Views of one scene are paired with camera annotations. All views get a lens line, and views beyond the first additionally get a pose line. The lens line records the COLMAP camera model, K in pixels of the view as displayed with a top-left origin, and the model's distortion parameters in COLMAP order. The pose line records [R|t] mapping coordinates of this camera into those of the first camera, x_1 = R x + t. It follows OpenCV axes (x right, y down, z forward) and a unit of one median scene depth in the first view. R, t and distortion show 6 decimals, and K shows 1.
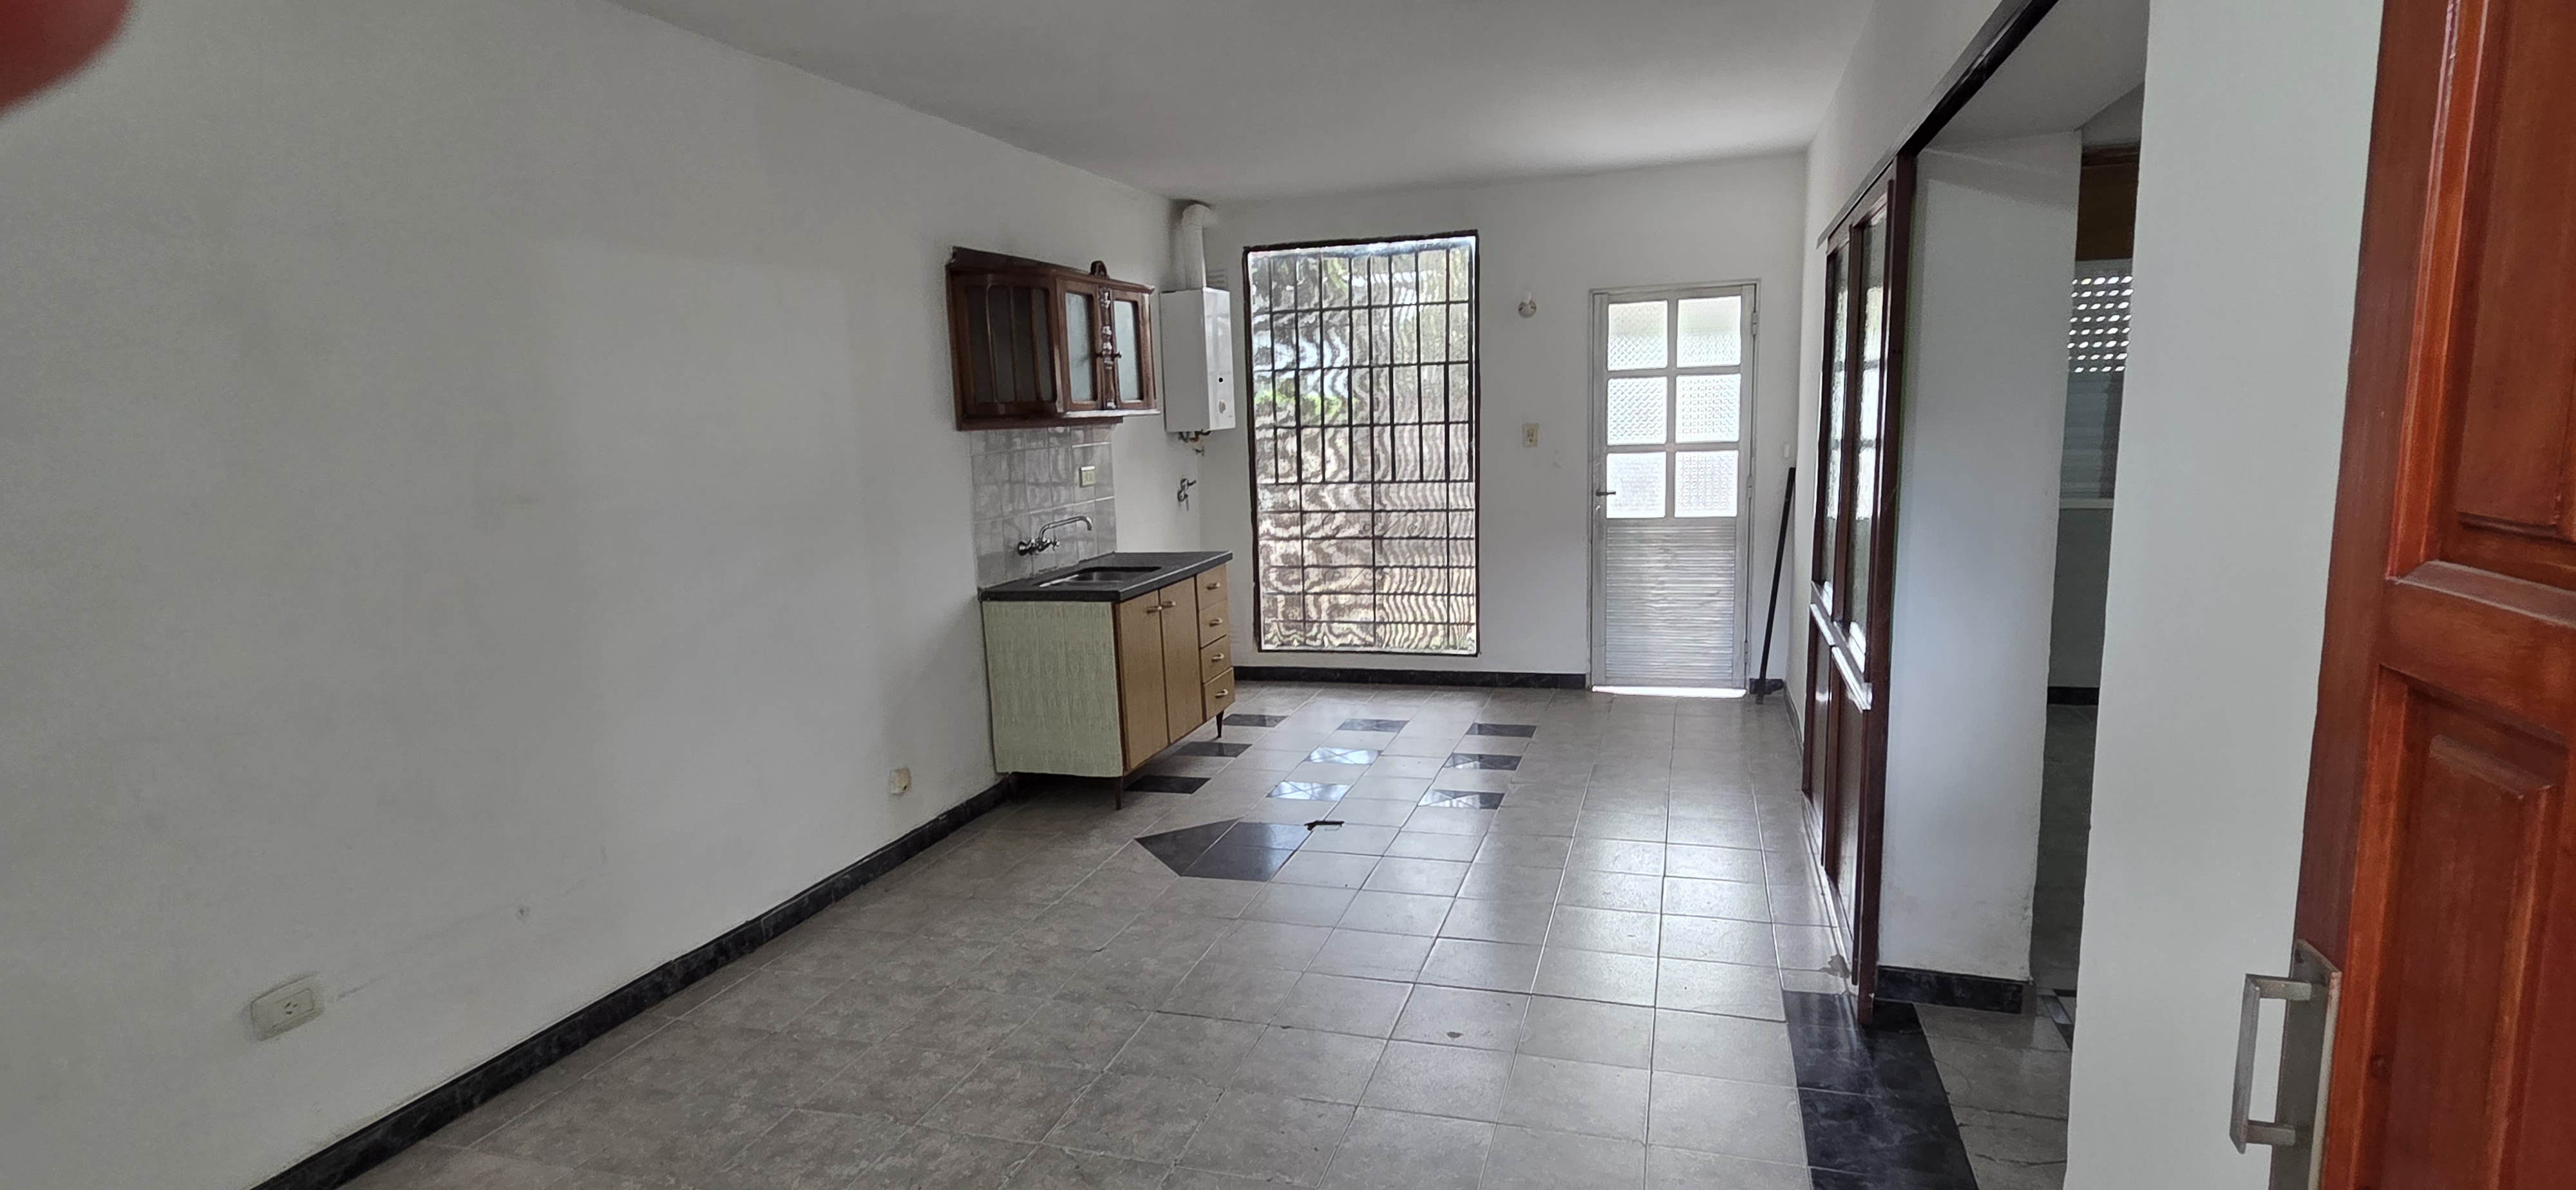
lens RADIAL K [[1213.5, 0, 1291.4], [0, 1213.5, 594.3], [0, 0, 1]] dist [-0.001857, 0.000007]
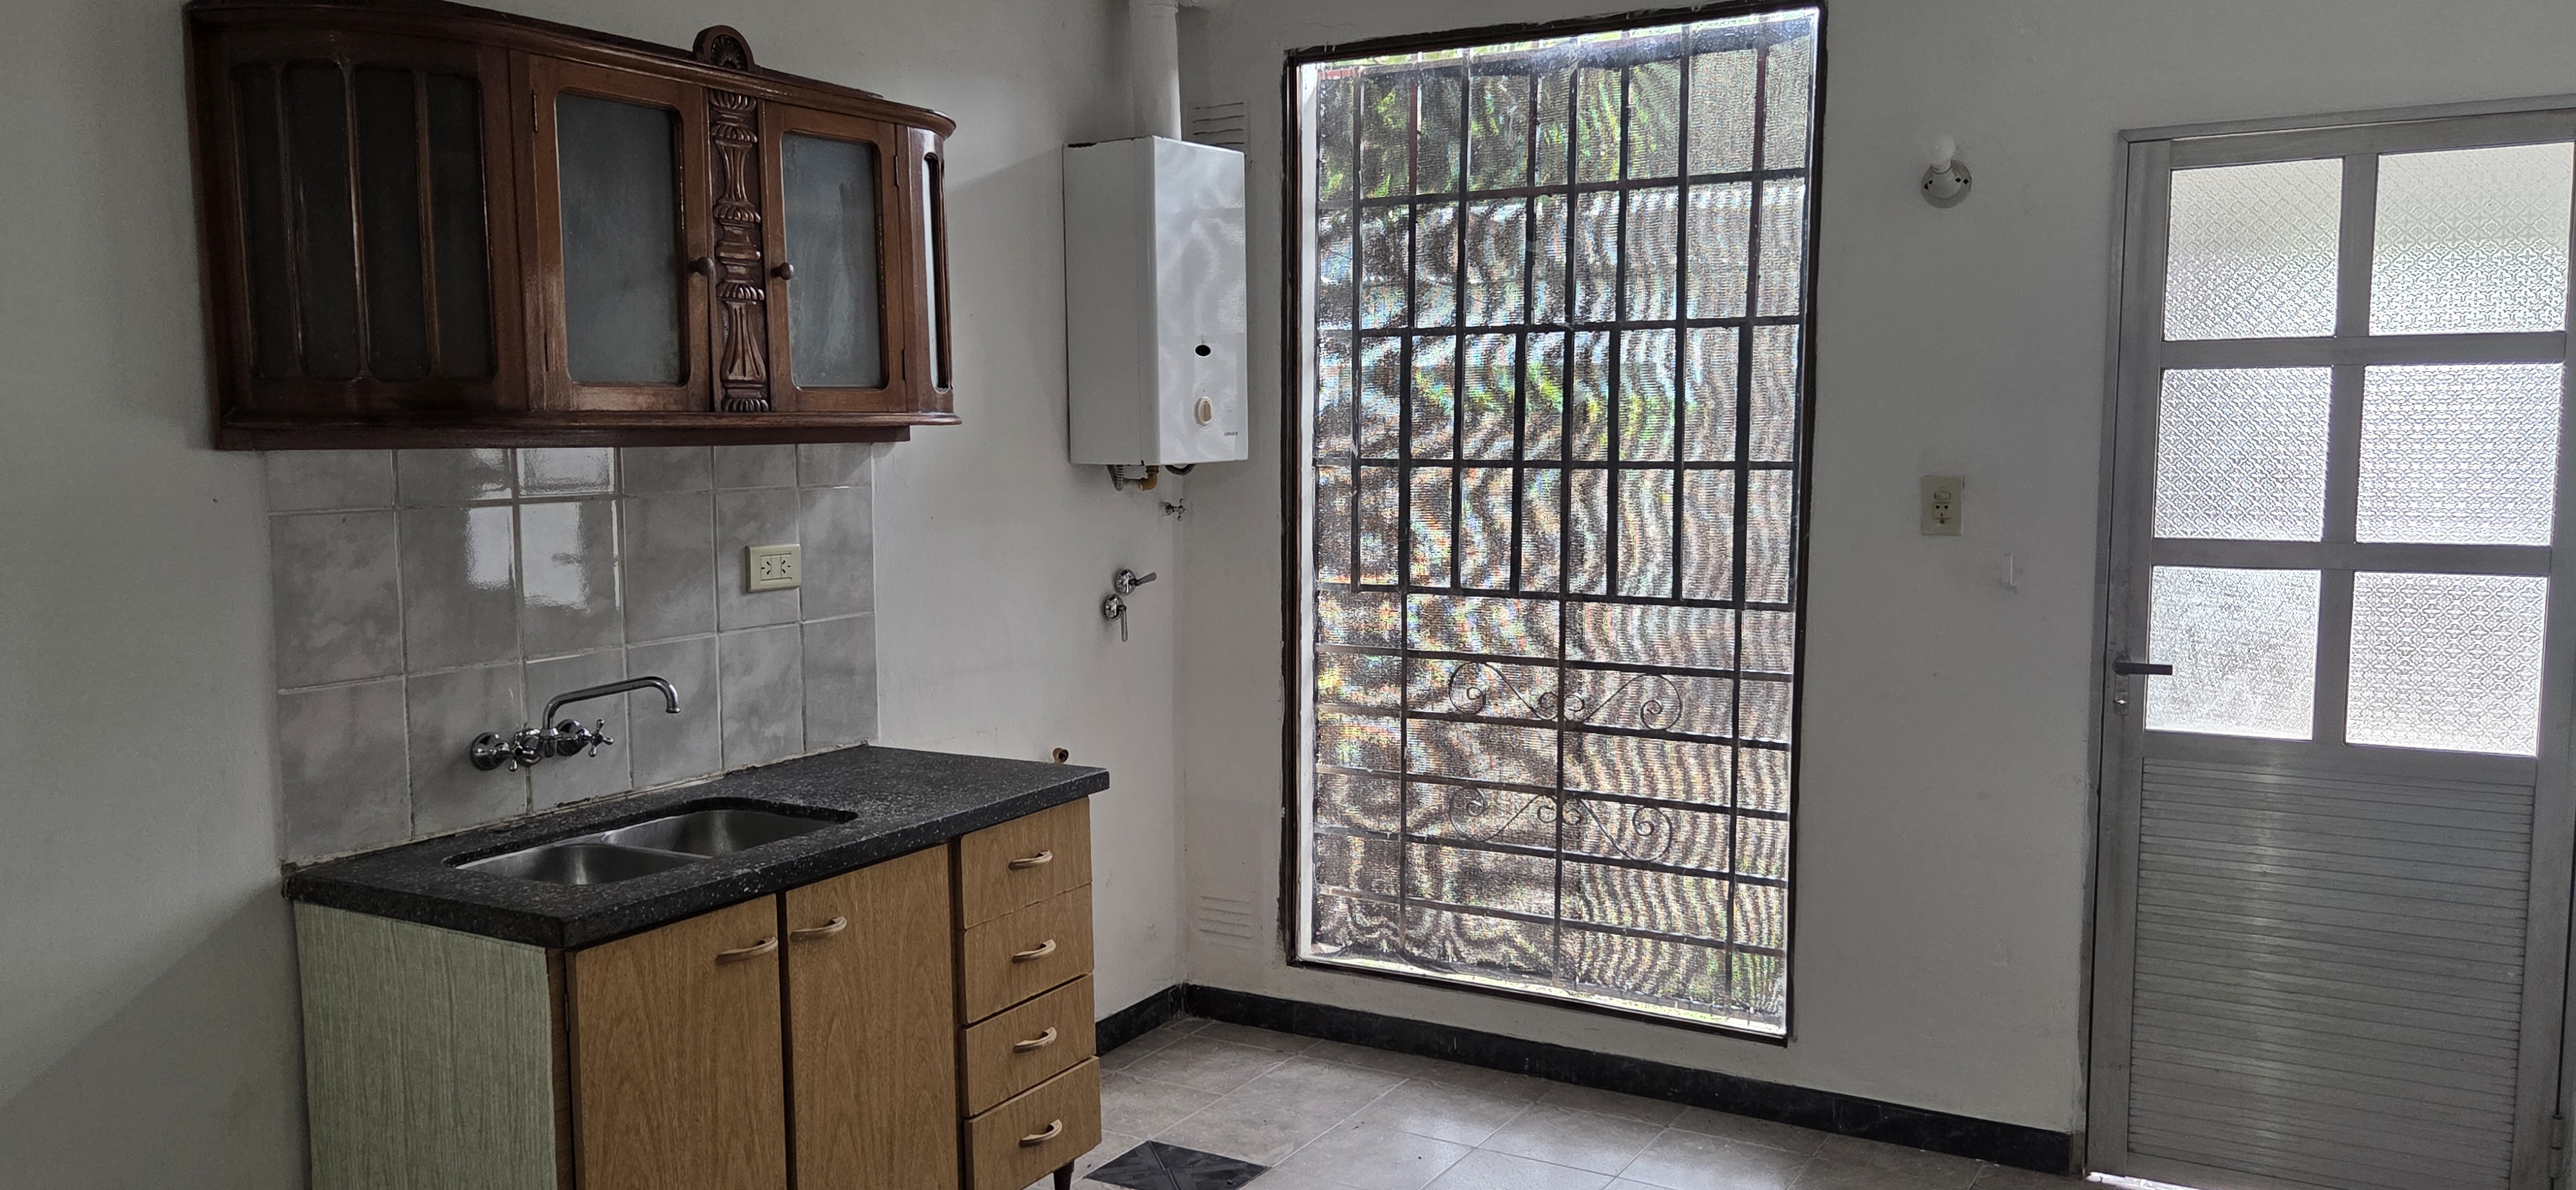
lens RADIAL K [[1778.7, 0, 1287.6], [0, 1778.7, 605.4], [0, 0, 1]] dist [-0.001454, -0.007466]
pose [[0.971143, 0.054587, -0.232166, 0.120346], [-0.065219, 0.997133, -0.038359, -0.060239], [0.229407, 0.052394, 0.971920, 0.377136]]
